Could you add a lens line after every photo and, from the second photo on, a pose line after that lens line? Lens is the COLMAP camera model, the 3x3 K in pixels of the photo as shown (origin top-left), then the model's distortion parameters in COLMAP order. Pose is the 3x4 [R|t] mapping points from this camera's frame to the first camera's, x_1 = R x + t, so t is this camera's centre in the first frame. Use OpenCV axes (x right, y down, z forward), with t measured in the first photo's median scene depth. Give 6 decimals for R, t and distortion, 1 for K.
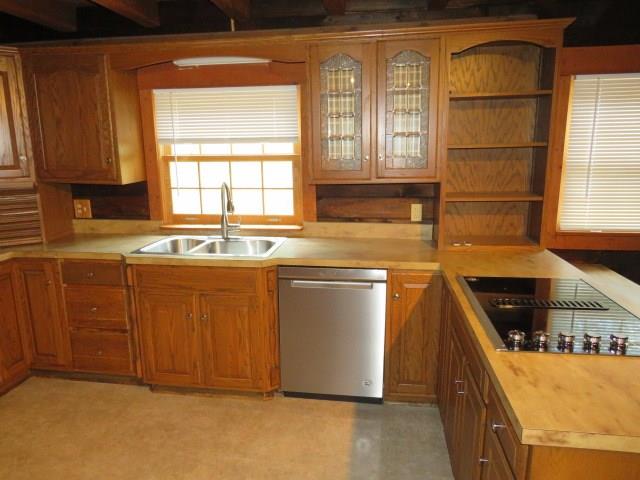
lens RADIAL K [[468.1, 0, 320.0], [0, 468.1, 240.0], [0, 0, 1]] dist [-0.004094, 0.006731]
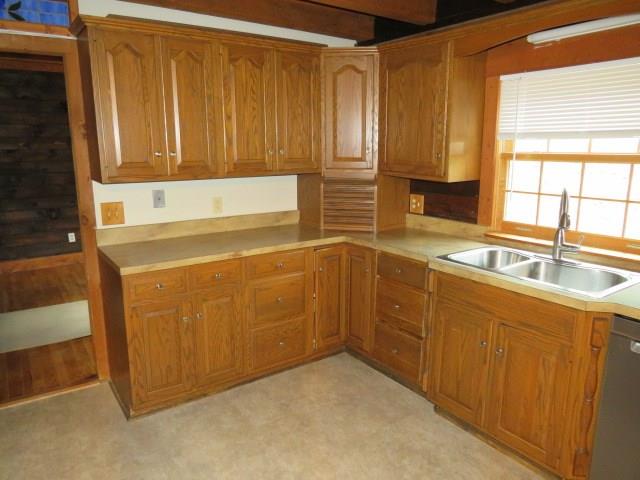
lens RADIAL K [[468.1, 0, 320.0], [0, 468.1, 240.0], [0, 0, 1]] dist [-0.004094, 0.006731]
pose [[0.686156, 0.155774, -0.710581, 0.079312], [-0.153304, 0.985831, 0.068080, -0.030661], [0.711117, 0.062221, 0.700315, 0.181594]]
